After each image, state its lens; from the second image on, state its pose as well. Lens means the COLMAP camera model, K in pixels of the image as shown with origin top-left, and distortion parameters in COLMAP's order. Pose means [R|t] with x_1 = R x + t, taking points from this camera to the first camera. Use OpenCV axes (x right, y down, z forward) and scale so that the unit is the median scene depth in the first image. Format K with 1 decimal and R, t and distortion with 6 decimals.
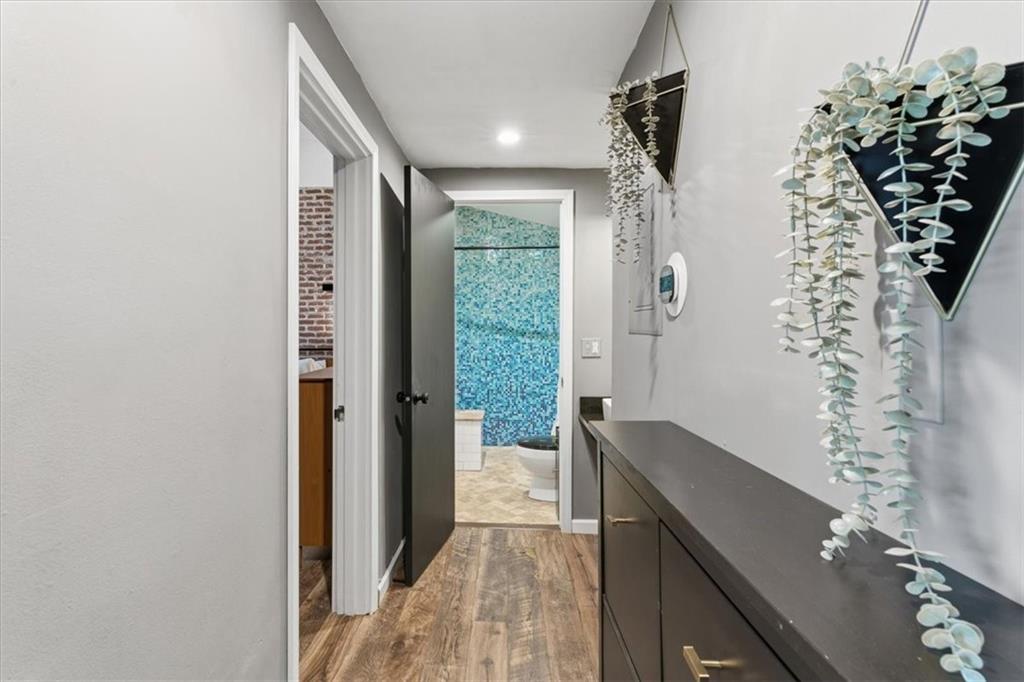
lens RADIAL K [[461.9, 0, 512.0], [0, 461.9, 341.0], [0, 0, 1]] dist [0.001997, 0.000249]
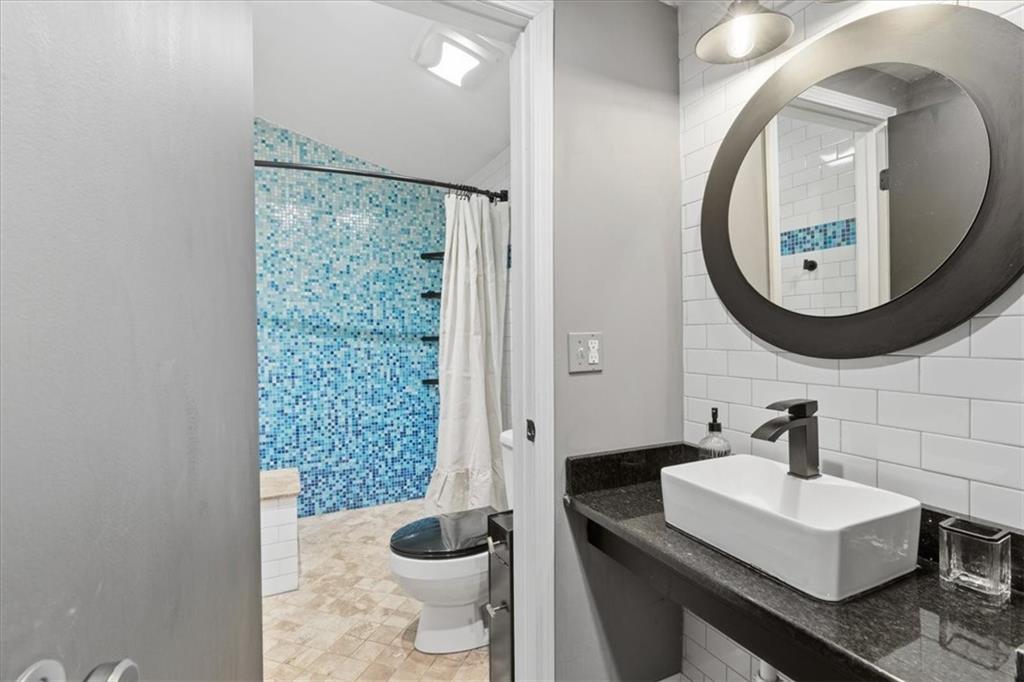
lens RADIAL K [[461.9, 0, 512.0], [0, 461.9, 341.0], [0, 0, 1]] dist [0.001997, 0.000249]
pose [[0.904303, -0.015970, 0.426592, -0.053706], [0.020468, 0.999773, -0.005961, 0.002372], [-0.426400, 0.014122, 0.904425, 0.325941]]
